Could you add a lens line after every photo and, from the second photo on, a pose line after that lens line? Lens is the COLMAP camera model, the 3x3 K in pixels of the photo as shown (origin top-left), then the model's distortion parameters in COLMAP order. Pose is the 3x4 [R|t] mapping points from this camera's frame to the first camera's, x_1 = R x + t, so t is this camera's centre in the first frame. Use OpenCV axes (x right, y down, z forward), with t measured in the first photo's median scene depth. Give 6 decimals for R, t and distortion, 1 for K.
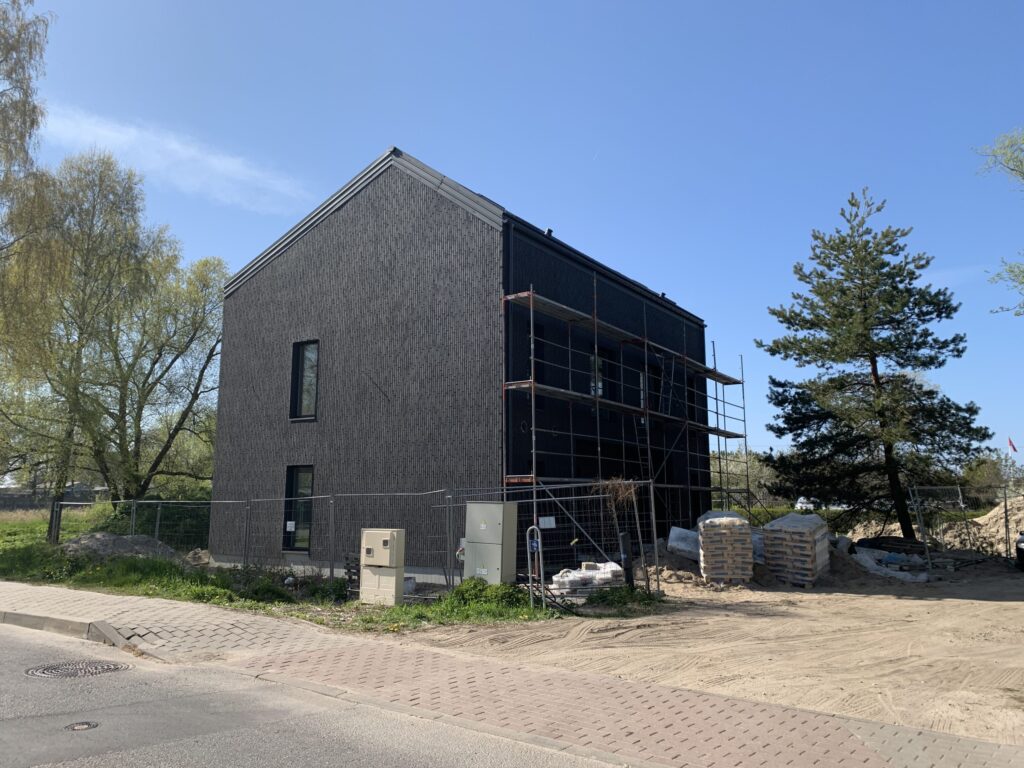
lens RADIAL K [[778.6, 0, 512.0], [0, 778.6, 384.0], [0, 0, 1]] dist [0.005696, 0.000375]
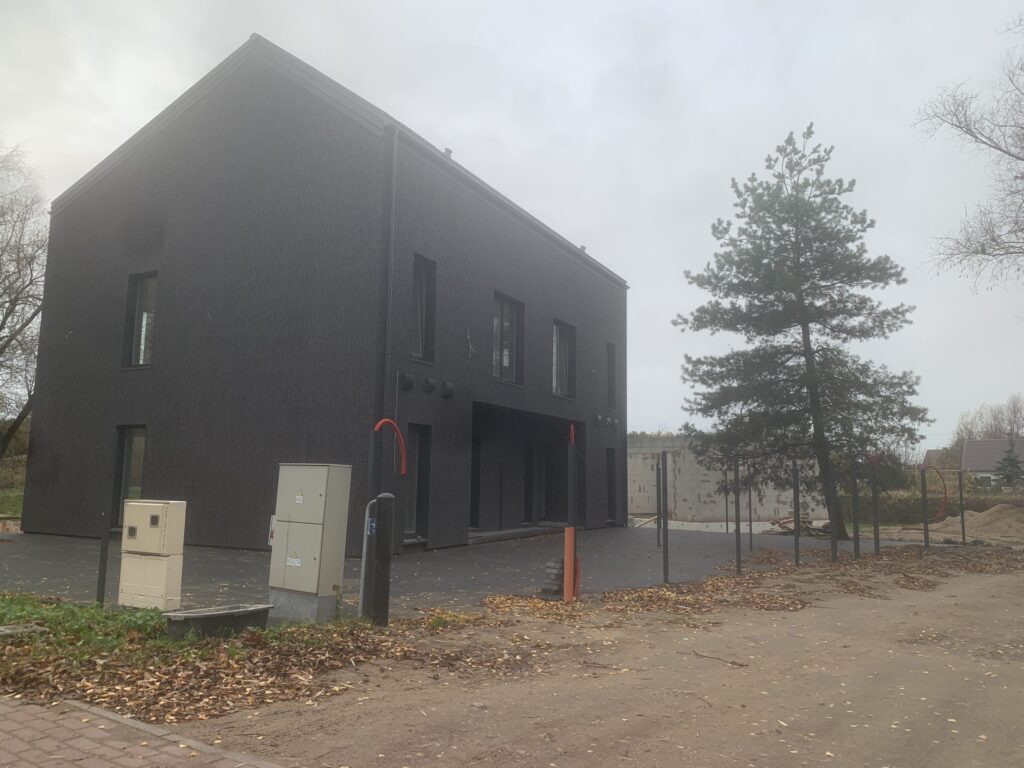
lens RADIAL K [[782.3, 0, 512.0], [0, 782.3, 384.0], [0, 0, 1]] dist [-0.051639, -0.000707]
pose [[0.994628, 0.026928, 0.099950, 0.035317], [-0.028850, 0.999425, 0.017831, 0.030465], [-0.099412, -0.020619, 0.994833, 0.143054]]
